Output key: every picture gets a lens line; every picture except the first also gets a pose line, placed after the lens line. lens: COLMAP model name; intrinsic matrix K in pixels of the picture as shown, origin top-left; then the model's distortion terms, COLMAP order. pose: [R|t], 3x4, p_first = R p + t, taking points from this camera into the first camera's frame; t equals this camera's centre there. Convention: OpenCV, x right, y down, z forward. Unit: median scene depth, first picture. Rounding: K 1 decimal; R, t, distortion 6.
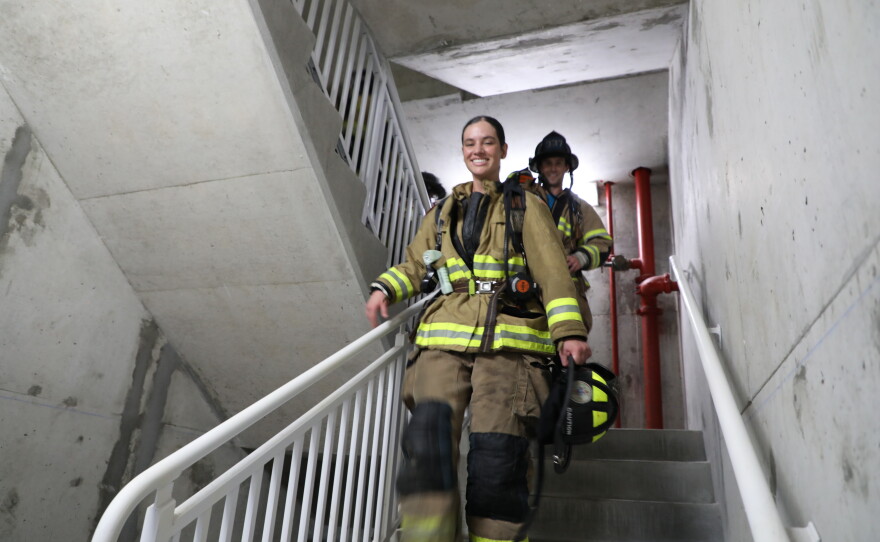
lens RADIAL K [[603.8, 0, 437.0], [0, 603.8, 276.3], [0, 0, 1]] dist [-0.075840, 0.038349]
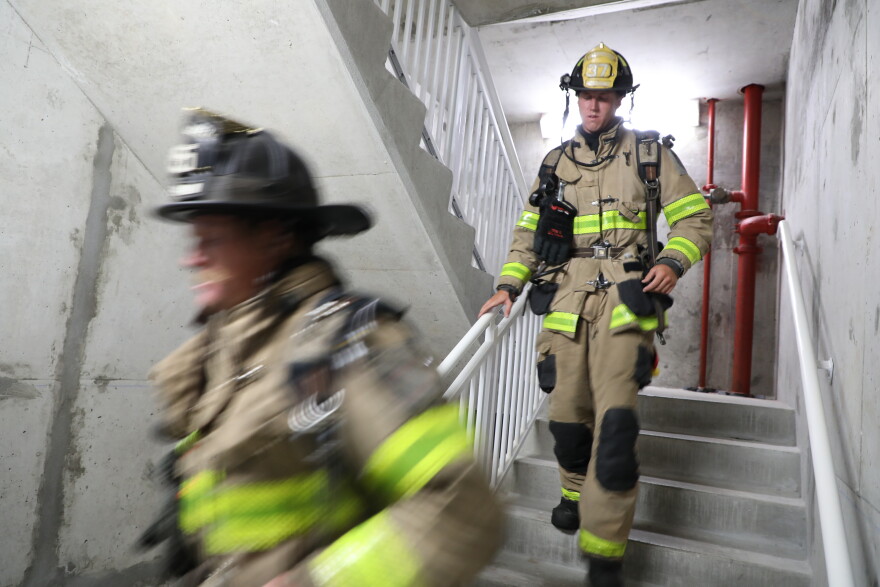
lens RADIAL K [[604.2, 0, 430.9], [0, 604.2, 284.7], [0, 0, 1]] dist [-0.075432, 0.038608]
pose [[0.991310, 0.005822, -0.131421, -0.025753], [0.028254, 0.966284, 0.255924, -0.224418], [0.128480, -0.257413, 0.957722, 0.043881]]
